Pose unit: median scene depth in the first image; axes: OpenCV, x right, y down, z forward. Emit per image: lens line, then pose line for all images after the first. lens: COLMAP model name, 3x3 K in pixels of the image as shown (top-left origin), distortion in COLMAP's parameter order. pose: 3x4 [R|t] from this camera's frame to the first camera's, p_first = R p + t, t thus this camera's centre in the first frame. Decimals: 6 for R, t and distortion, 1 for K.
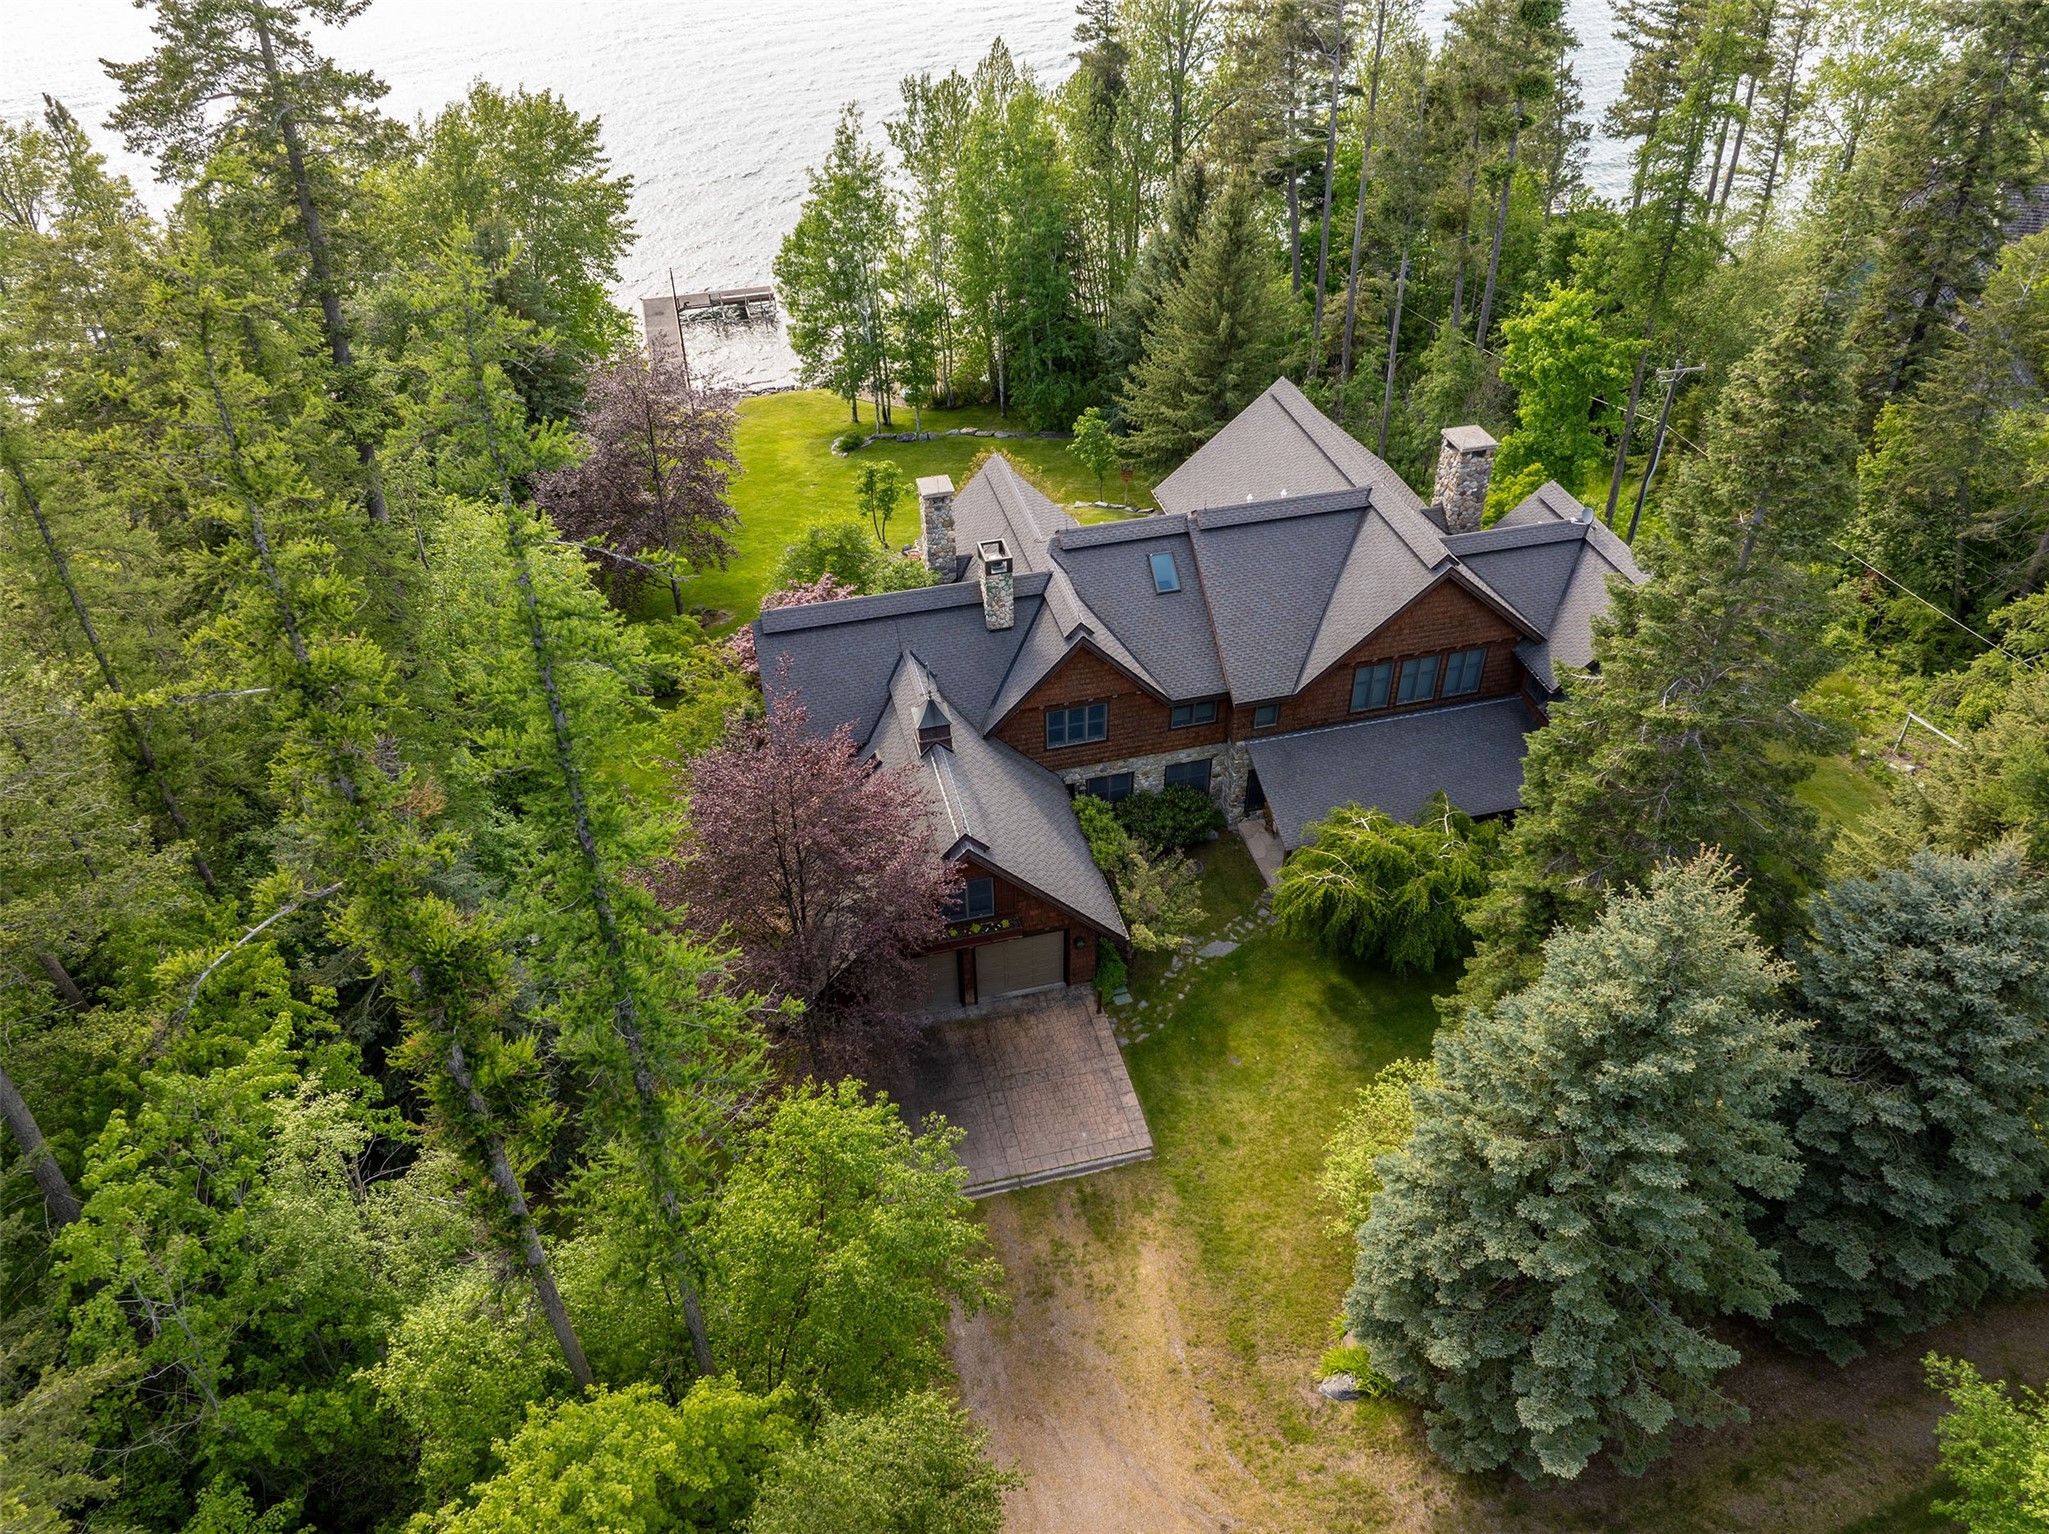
lens RADIAL K [[1417.6, 0, 1026.6], [0, 1417.6, 762.0], [0, 0, 1]] dist [-0.034640, 0.009564]
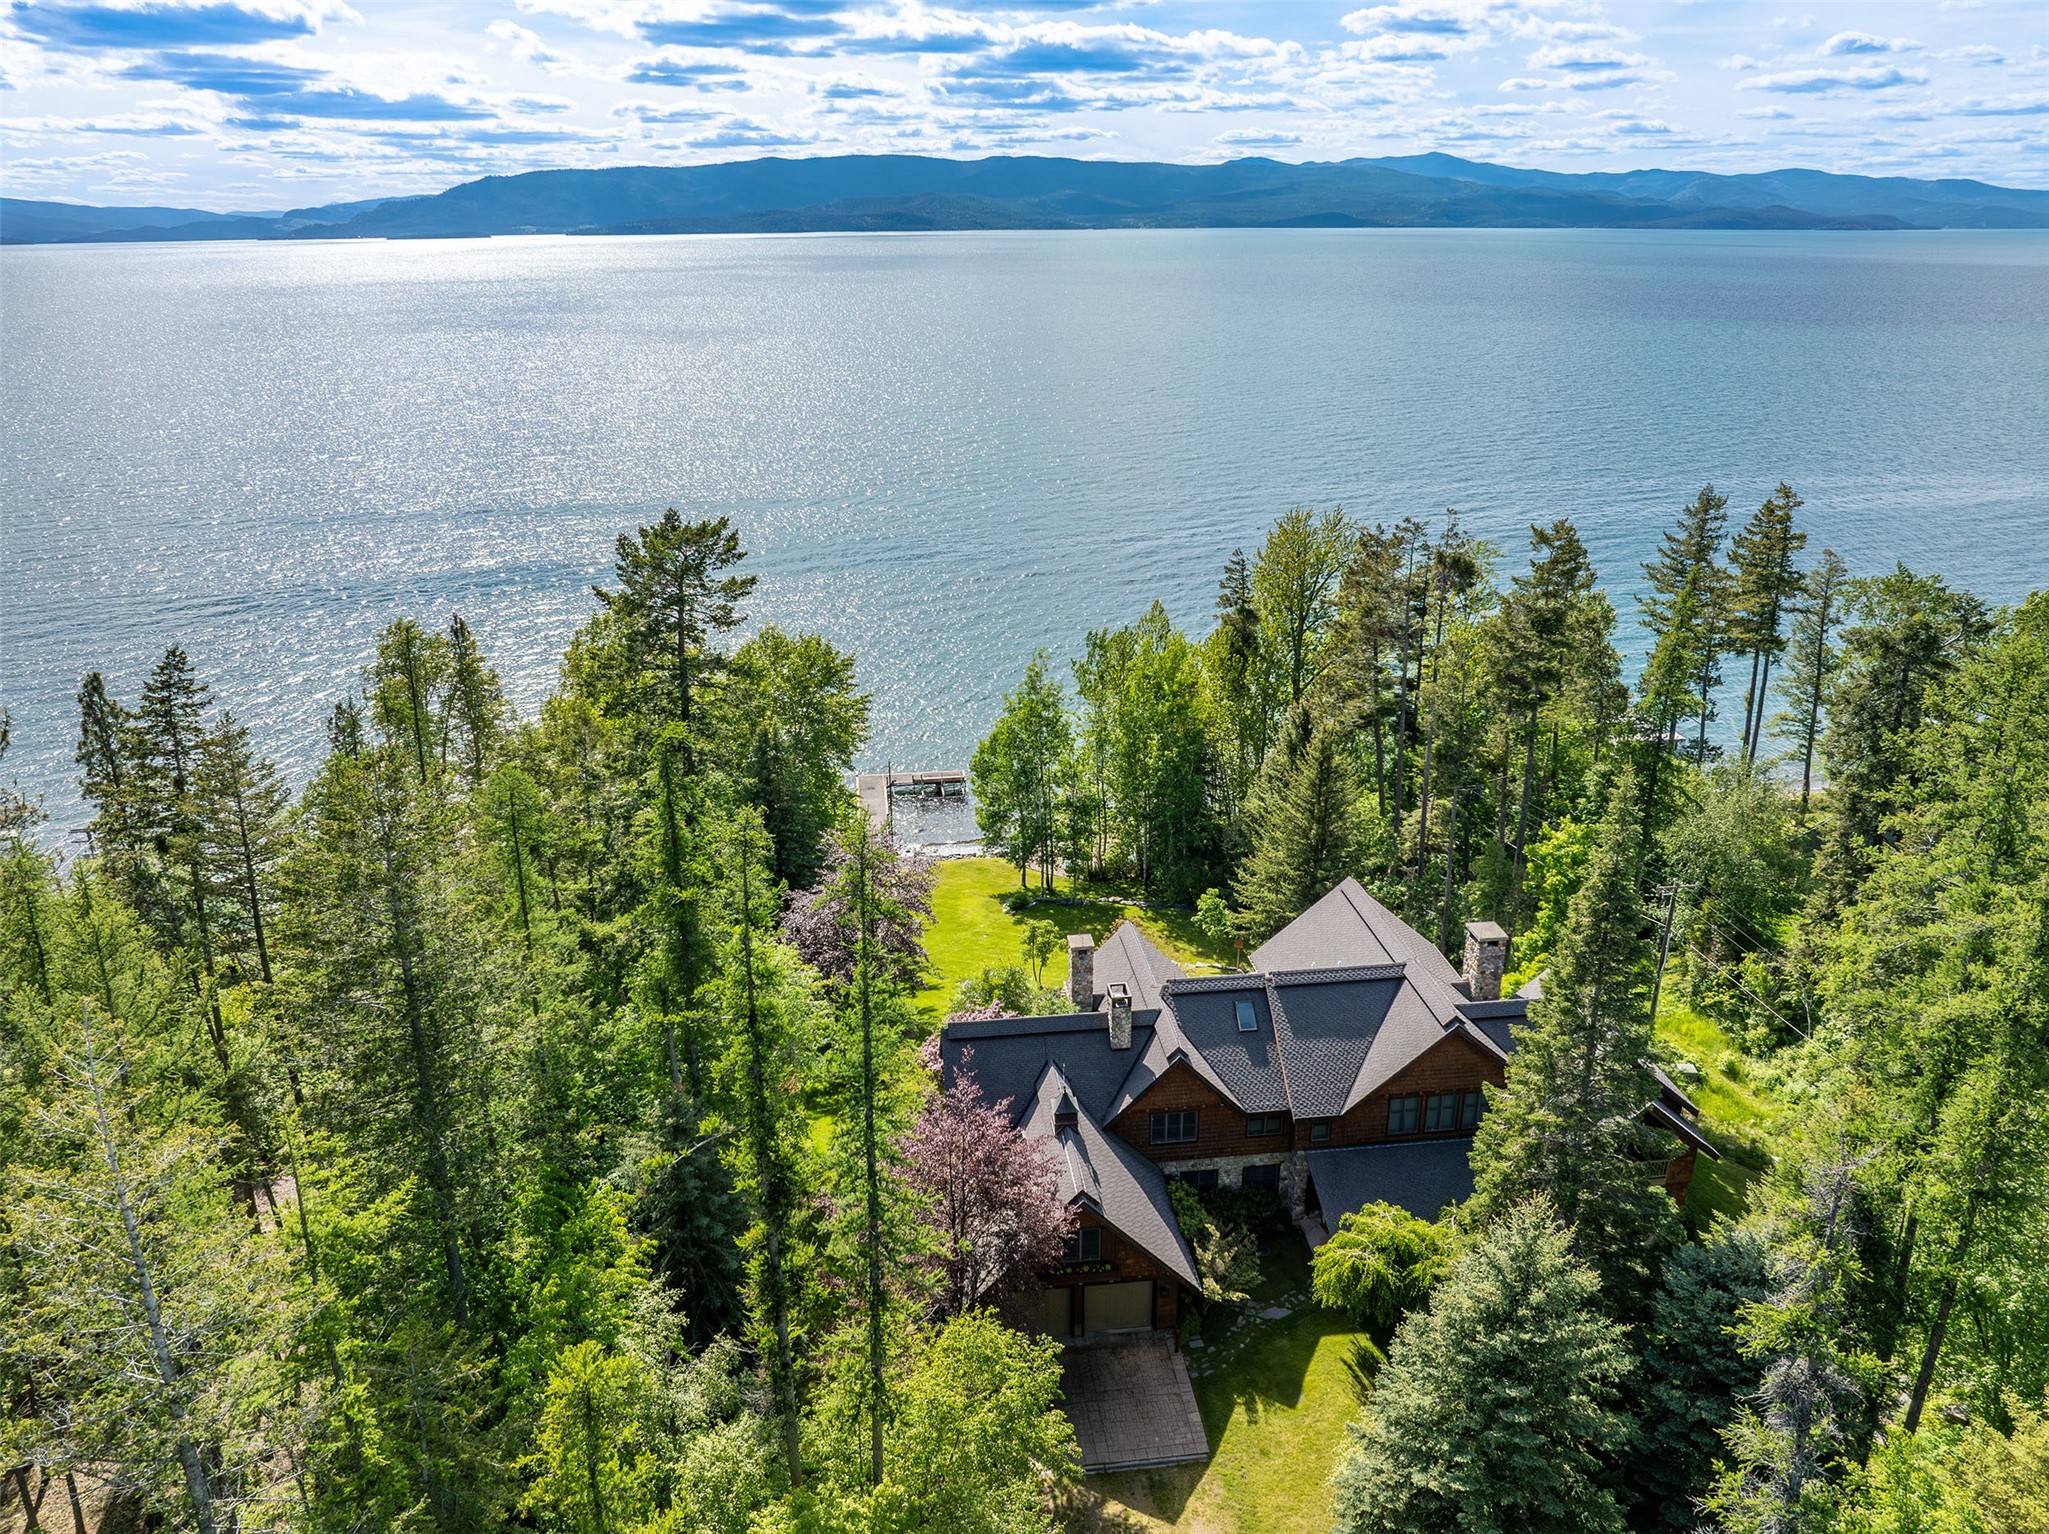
lens RADIAL K [[1417.6, 0, 1032.3], [0, 1417.6, 779.3], [0, 0, 1]] dist [-0.034640, 0.009564]
pose [[0.992445, 0.050979, -0.111601, 0.029278], [-0.082481, 0.950601, -0.299256, 0.059989], [0.090833, 0.306200, 0.947624, -0.304510]]
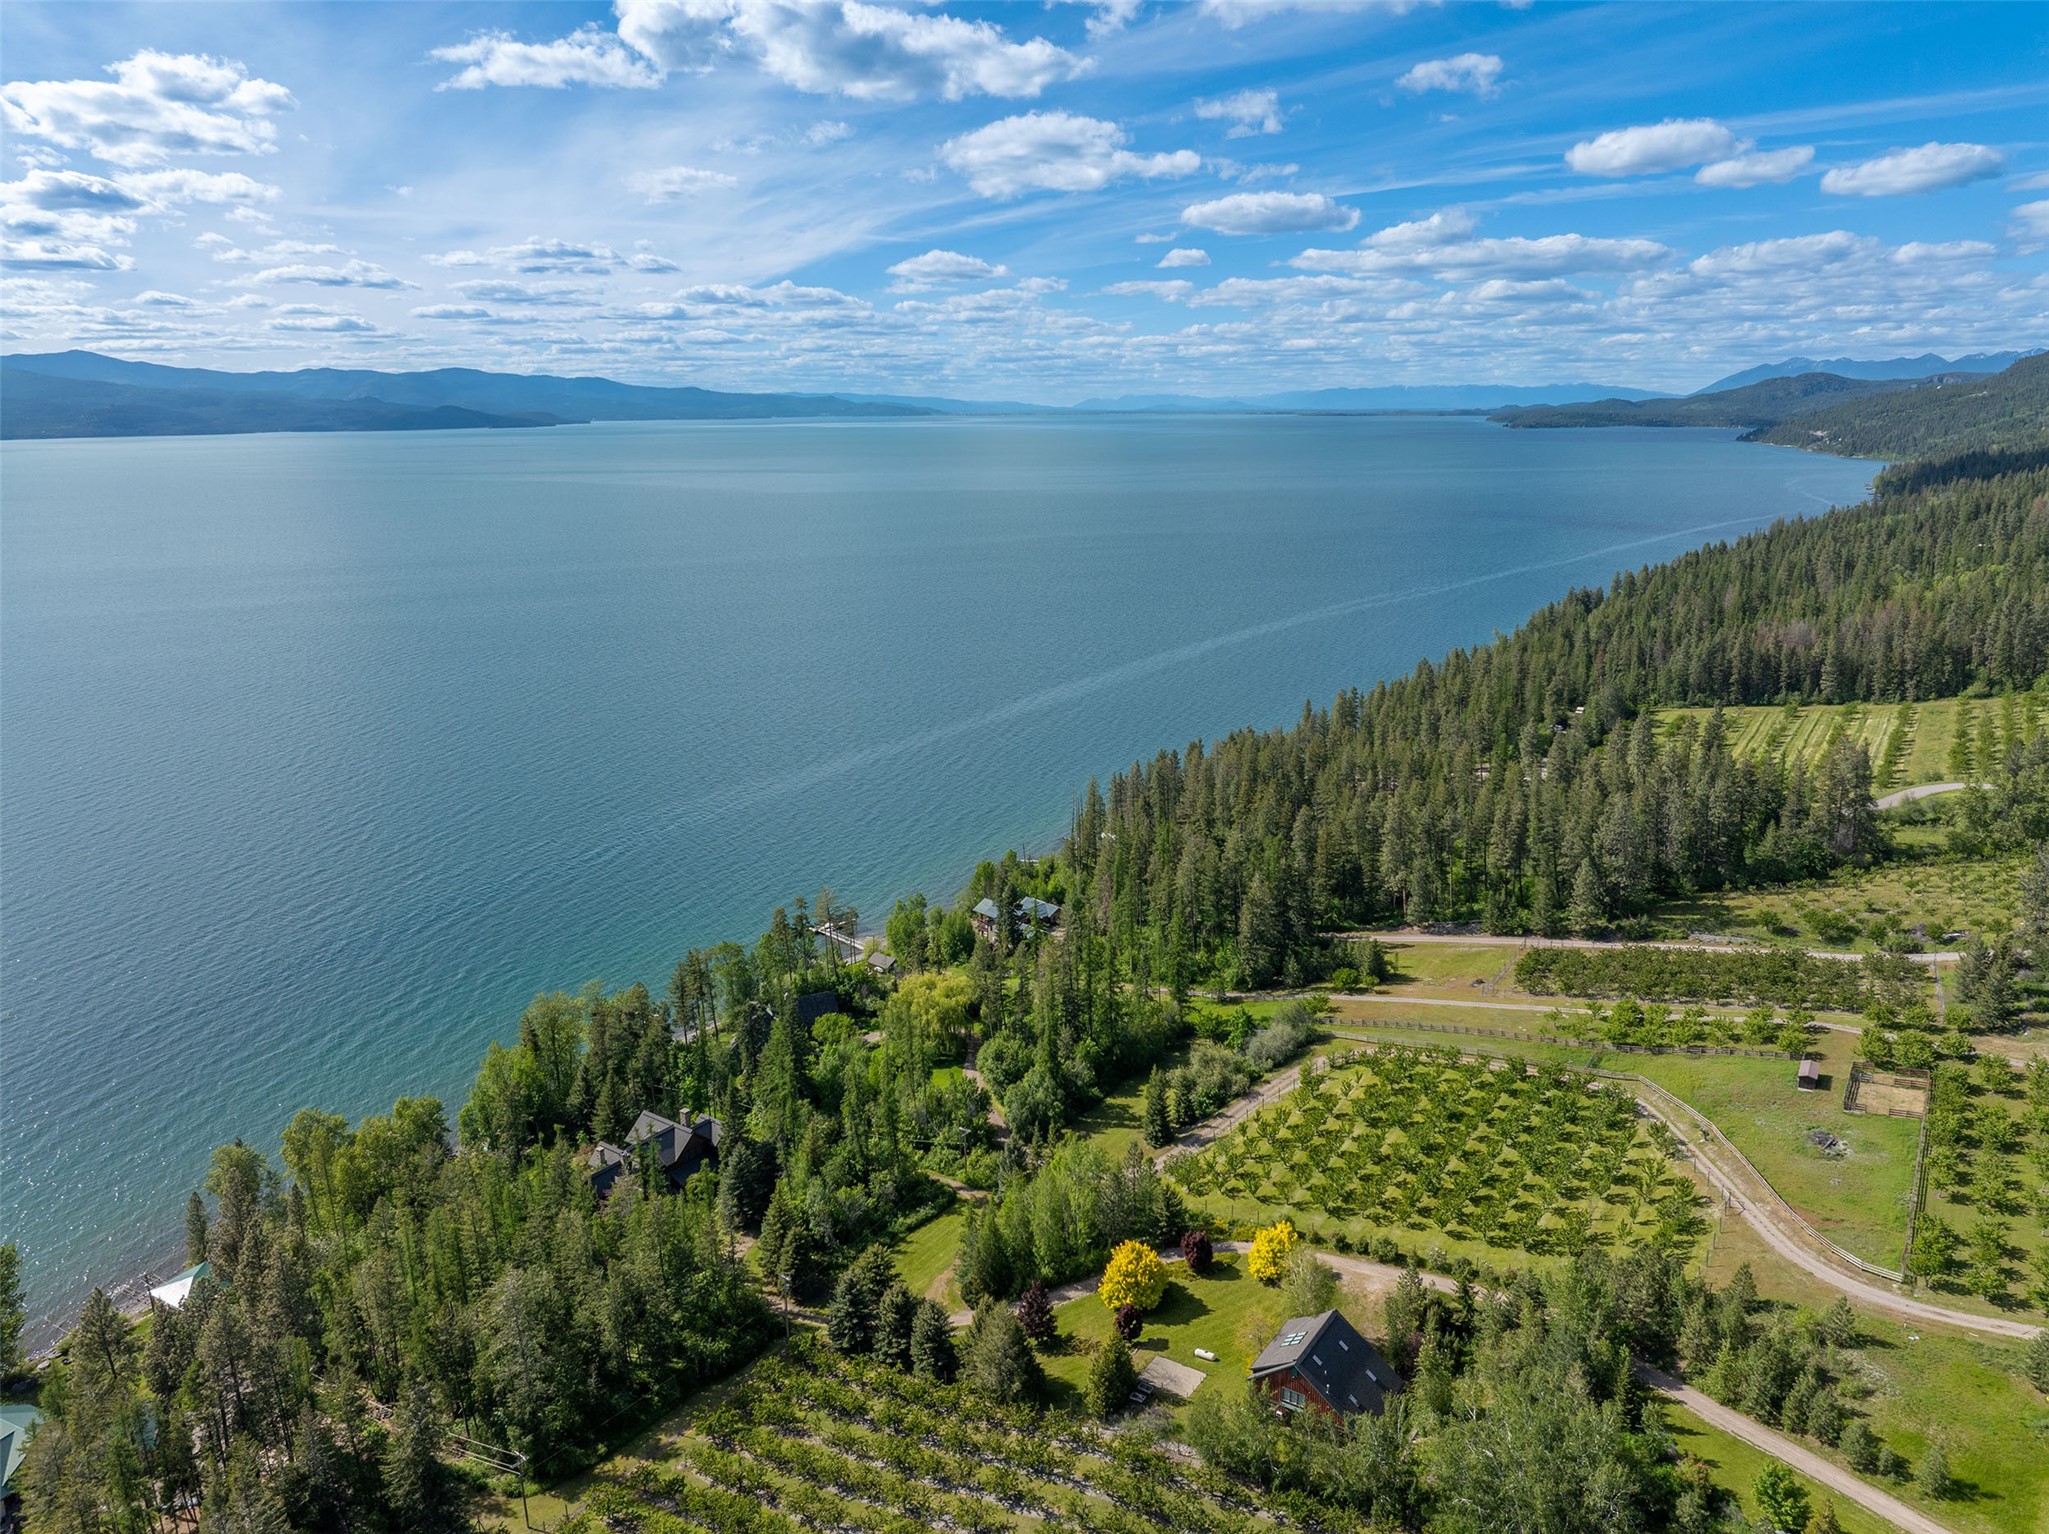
lens RADIAL K [[1417.6, 0, 987.9], [0, 1417.6, 819.8], [0, 0, 1]] dist [-0.034640, 0.009564]
pose [[0.771884, -0.178041, 0.610325, -1.757565], [0.406300, 0.876512, -0.258160, 0.617700], [-0.488994, 0.447245, 0.748904, -3.825440]]
